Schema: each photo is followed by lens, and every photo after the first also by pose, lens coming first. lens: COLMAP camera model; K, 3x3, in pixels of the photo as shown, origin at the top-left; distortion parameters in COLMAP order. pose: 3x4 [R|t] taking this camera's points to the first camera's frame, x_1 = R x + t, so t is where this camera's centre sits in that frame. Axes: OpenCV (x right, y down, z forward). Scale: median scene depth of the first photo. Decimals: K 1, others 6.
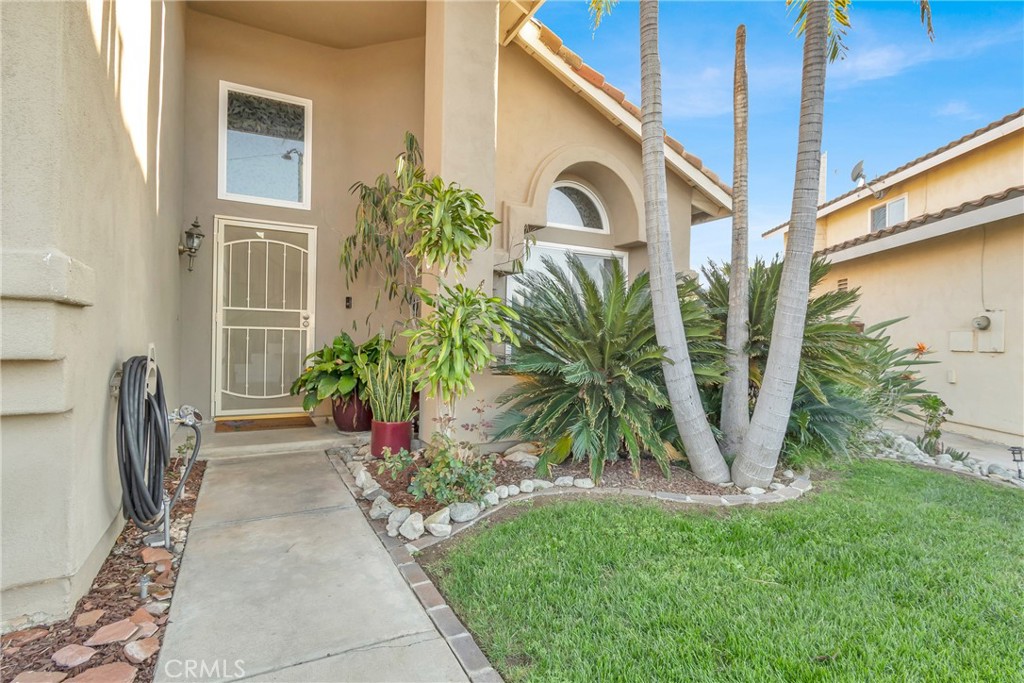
lens RADIAL K [[510.1, 0, 514.9], [0, 510.1, 339.4], [0, 0, 1]] dist [0.005762, 0.000077]
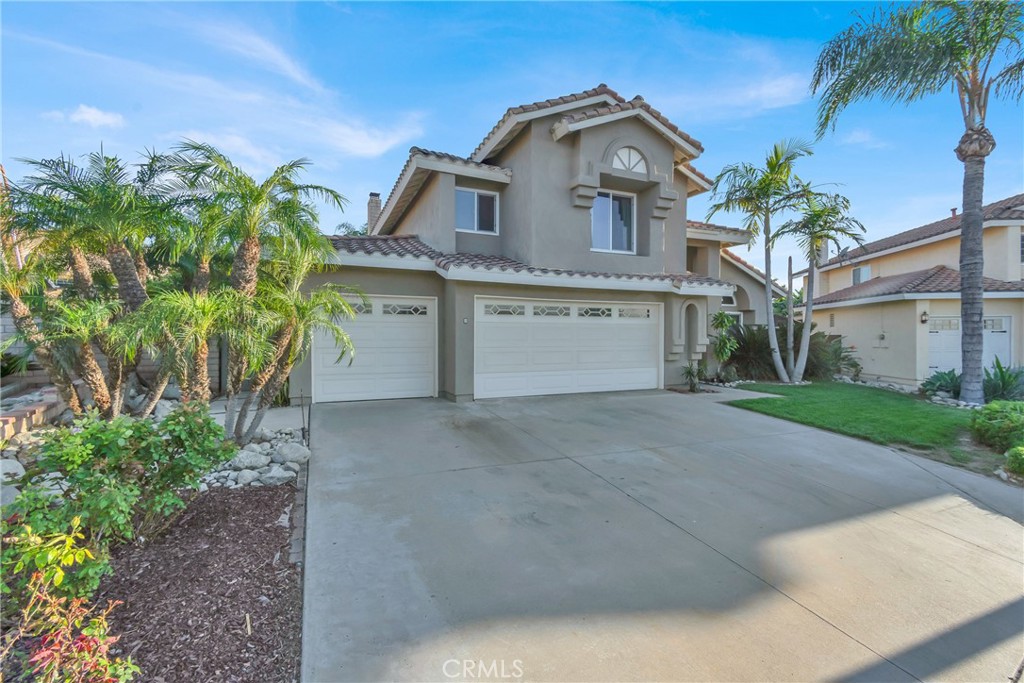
lens RADIAL K [[454.1, 0, 511.8], [0, 454.1, 338.7], [0, 0, 1]] dist [0.002286, 0.000325]
pose [[0.996090, -0.012027, -0.087524, -1.217252], [0.012508, 0.999910, 0.004945, -0.088226], [0.087456, -0.006021, 0.996150, -2.324409]]
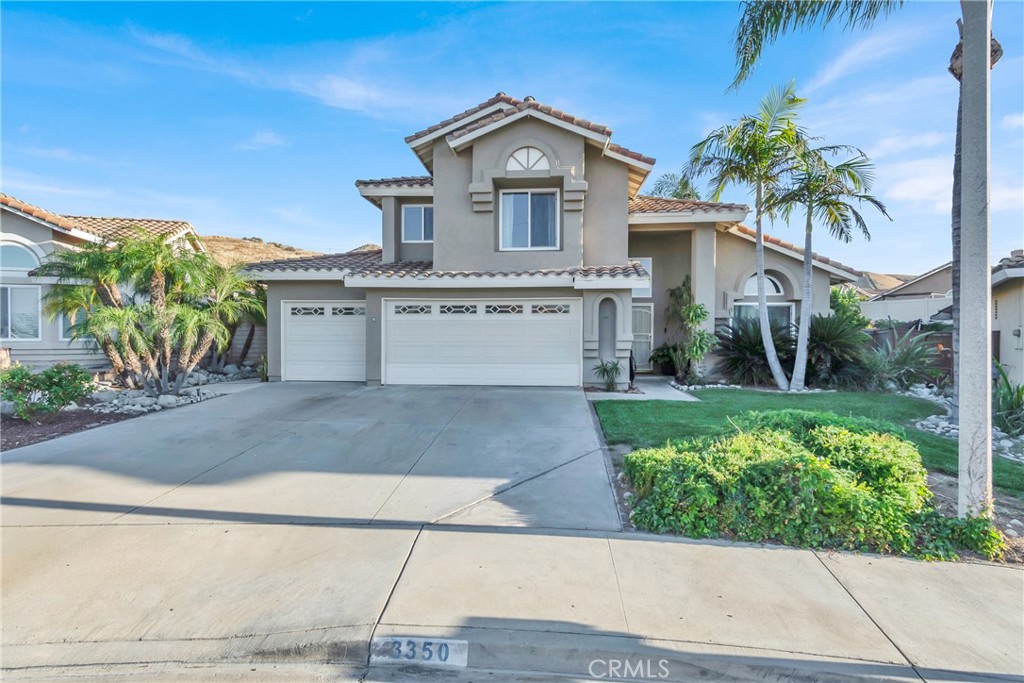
lens RADIAL K [[510.1, 0, 506.8], [0, 510.1, 344.3], [0, 0, 1]] dist [0.005762, 0.000077]
pose [[0.835903, -0.005158, -0.548853, 0.595829], [0.009970, 0.999934, 0.005787, -0.031495], [0.548786, -0.010310, 0.835899, -2.251298]]
